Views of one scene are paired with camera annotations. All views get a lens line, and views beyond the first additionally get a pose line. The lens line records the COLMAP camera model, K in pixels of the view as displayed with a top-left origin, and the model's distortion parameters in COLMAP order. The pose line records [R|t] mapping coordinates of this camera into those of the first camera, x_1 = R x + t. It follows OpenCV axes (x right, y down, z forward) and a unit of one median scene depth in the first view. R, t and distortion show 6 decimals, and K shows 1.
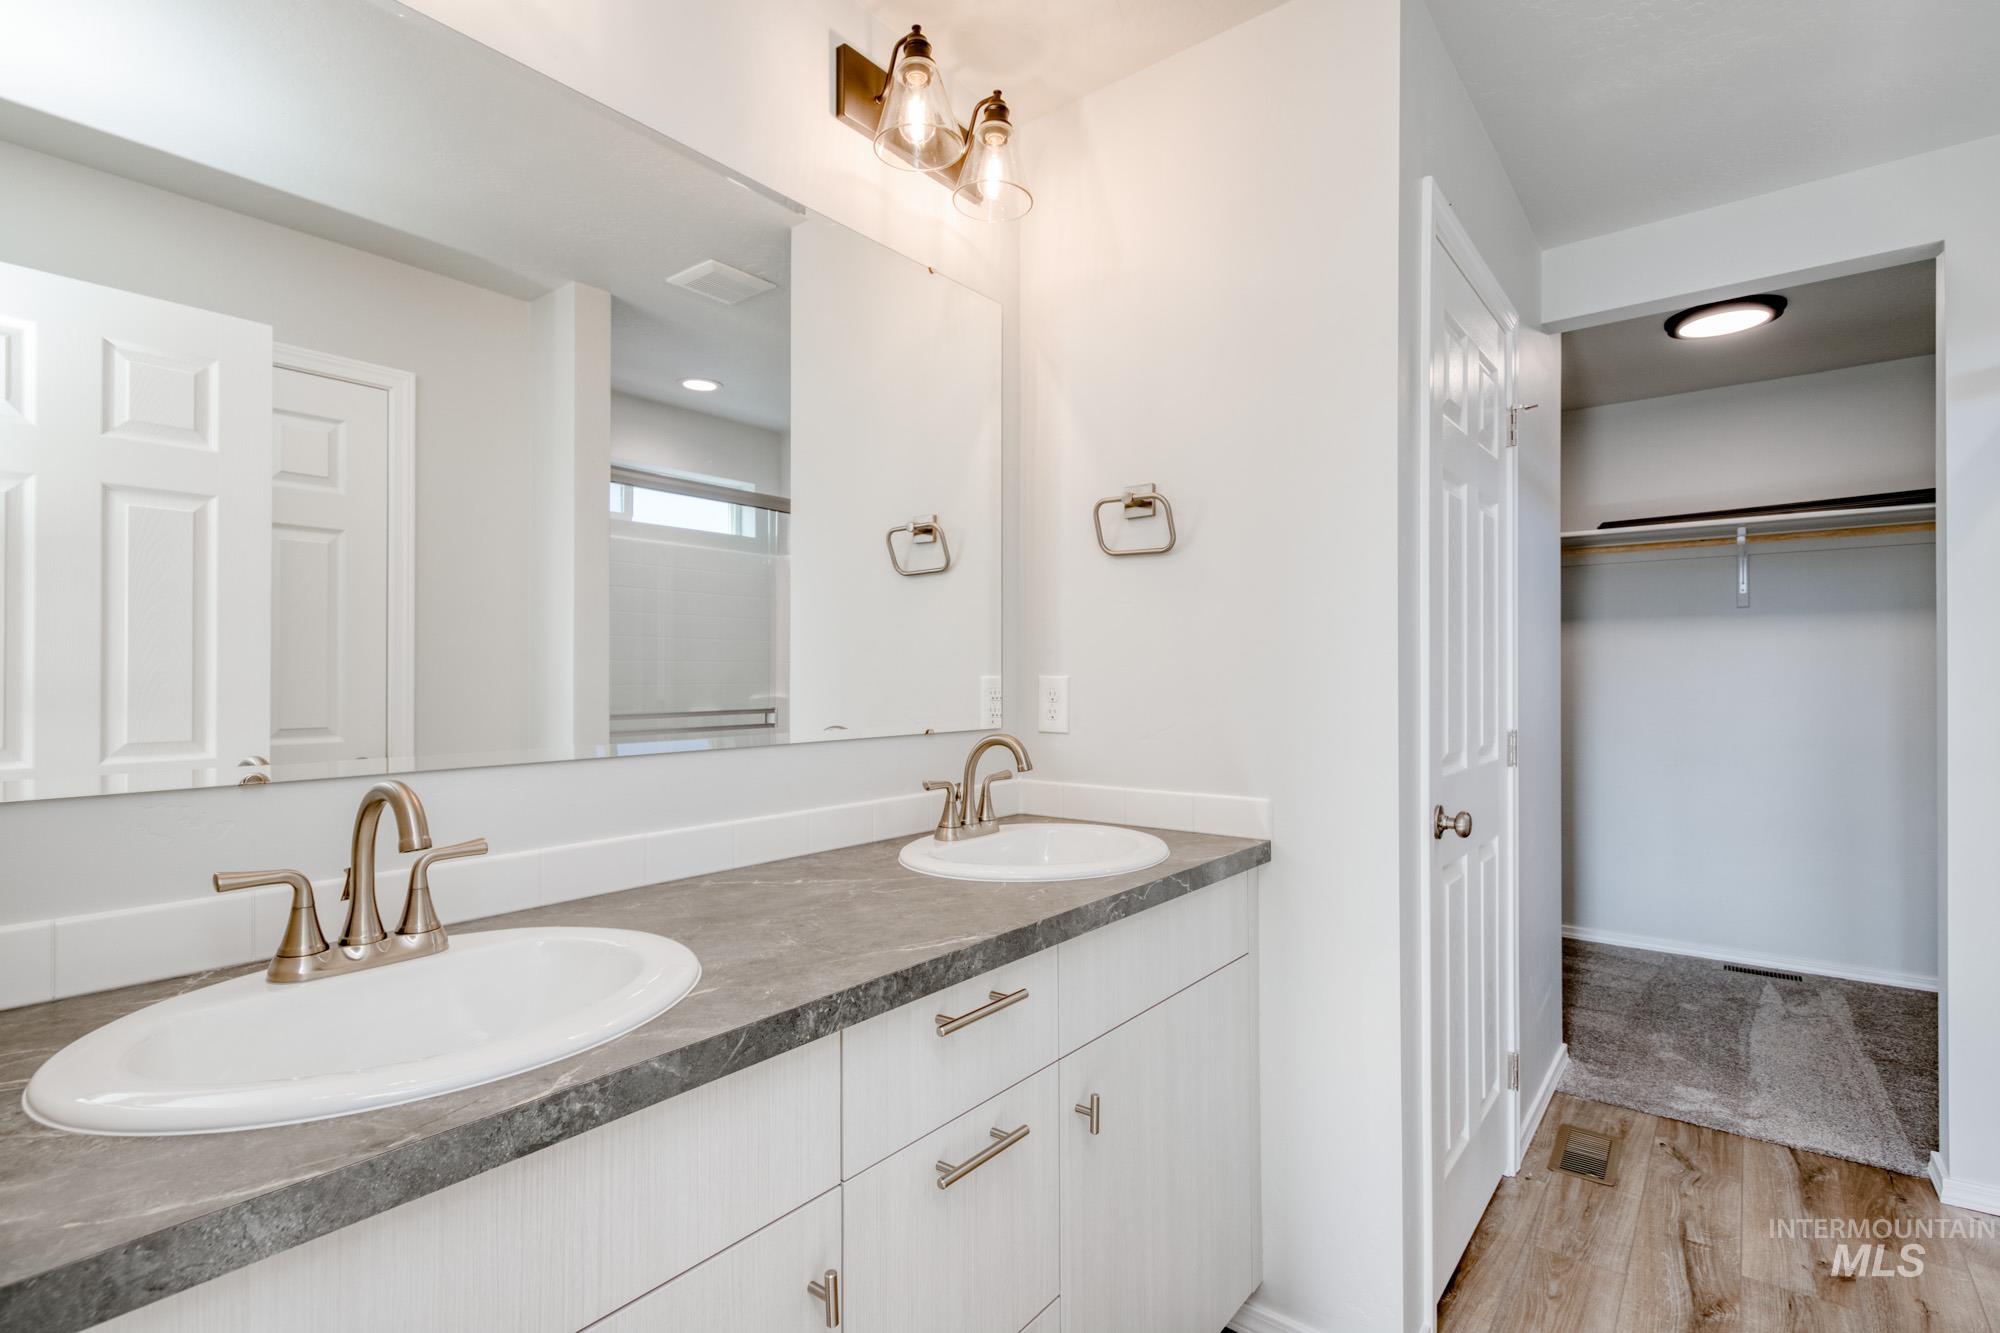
lens RADIAL K [[957.7, 0, 1007.1], [0, 957.7, 666.7], [0, 0, 1]] dist [0.015949, -0.008094]
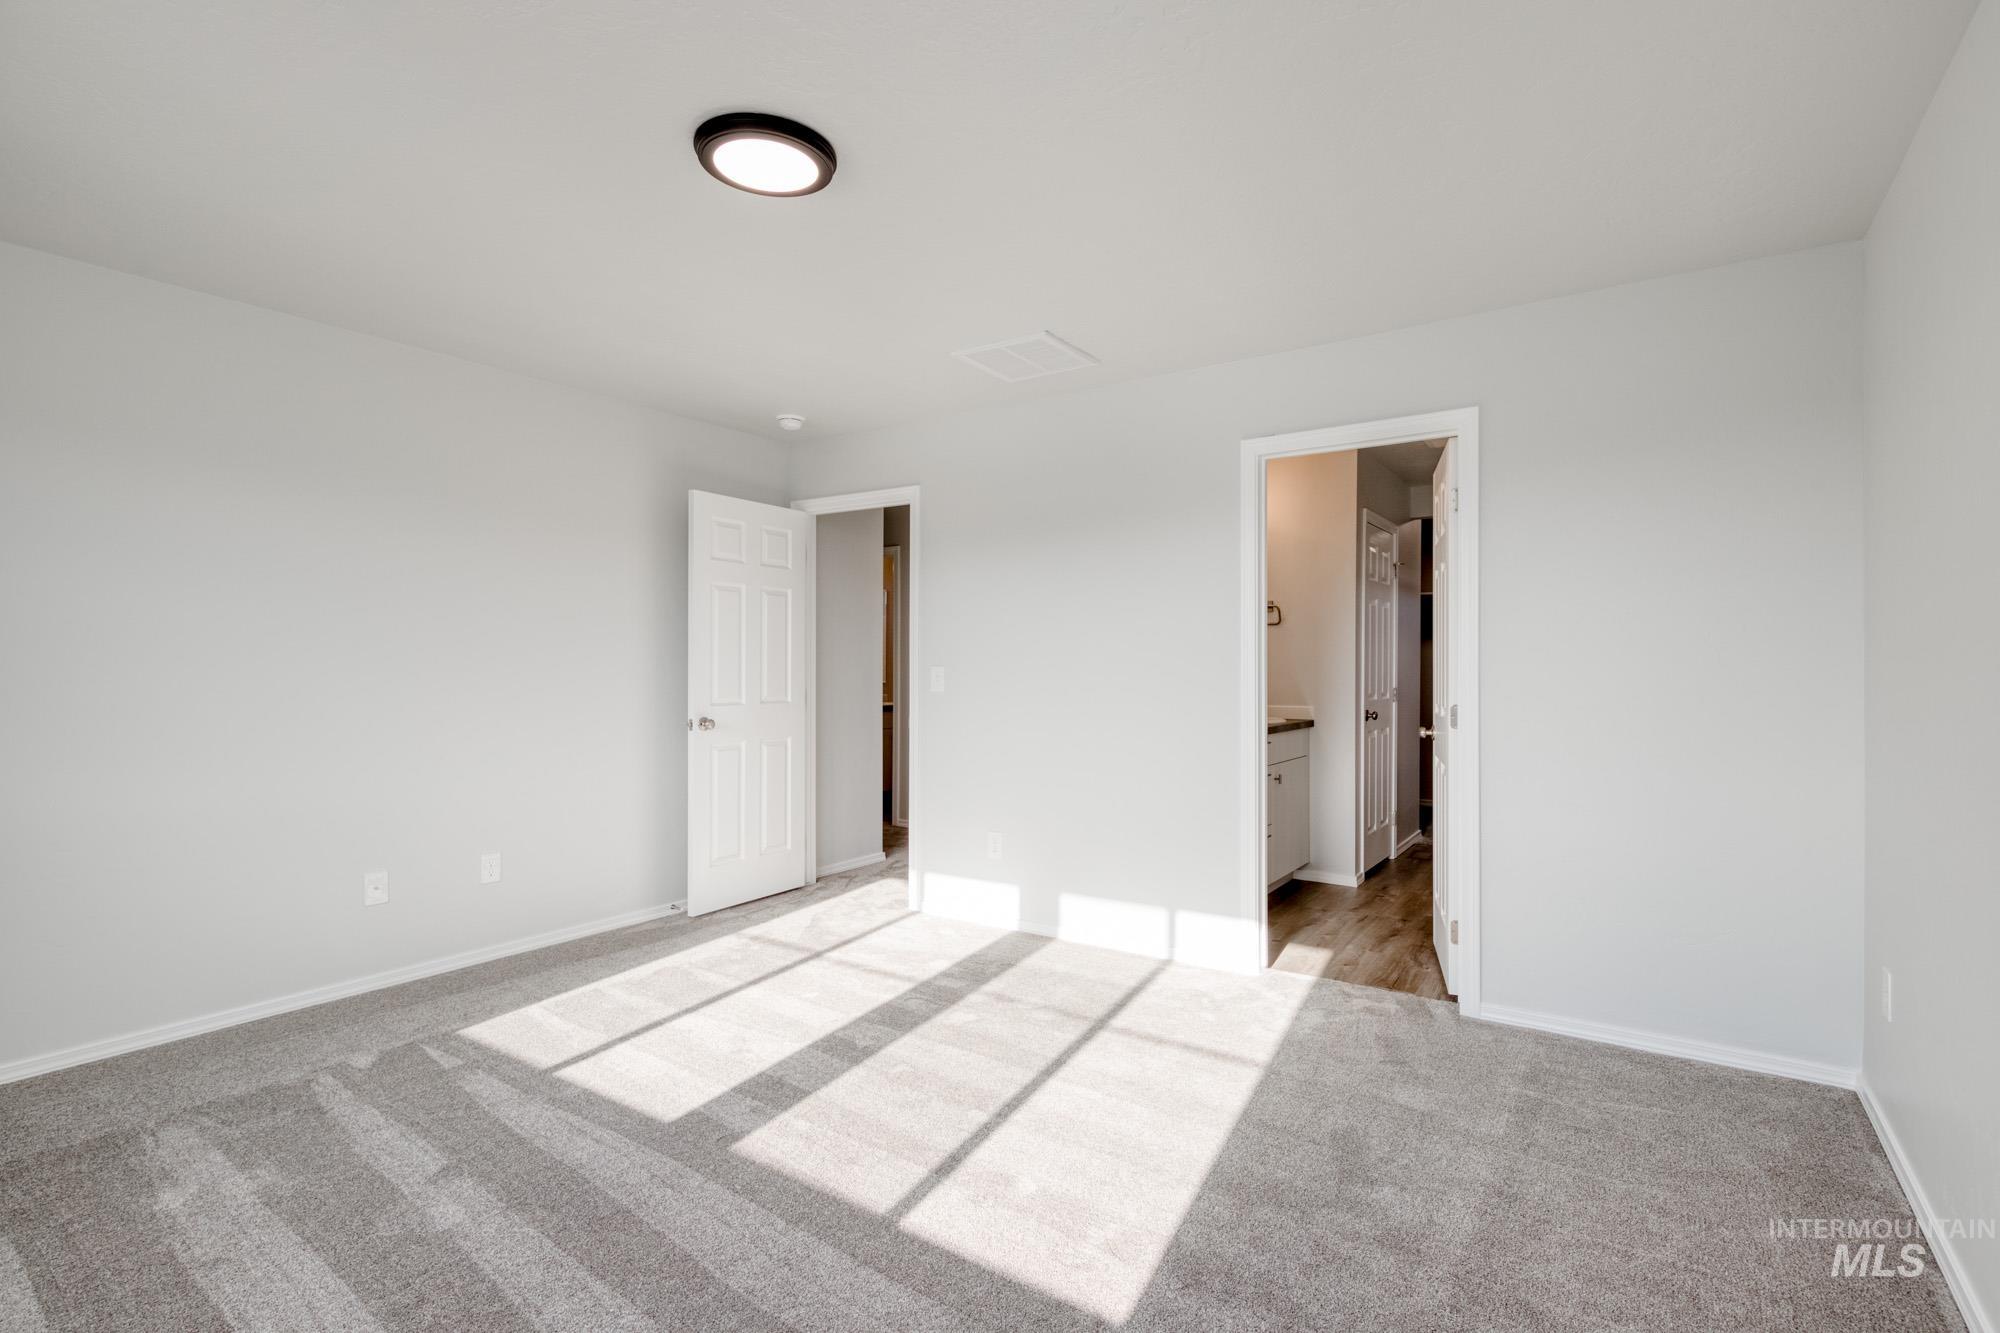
lens RADIAL K [[957.7, 0, 993.6], [0, 957.7, 666.4], [0, 0, 1]] dist [0.015949, -0.008094]
pose [[0.998627, 0.005090, 0.052136, -0.825794], [-0.005428, 0.999965, 0.006336, -0.001326], [-0.052102, -0.006610, 0.998620, -1.827554]]
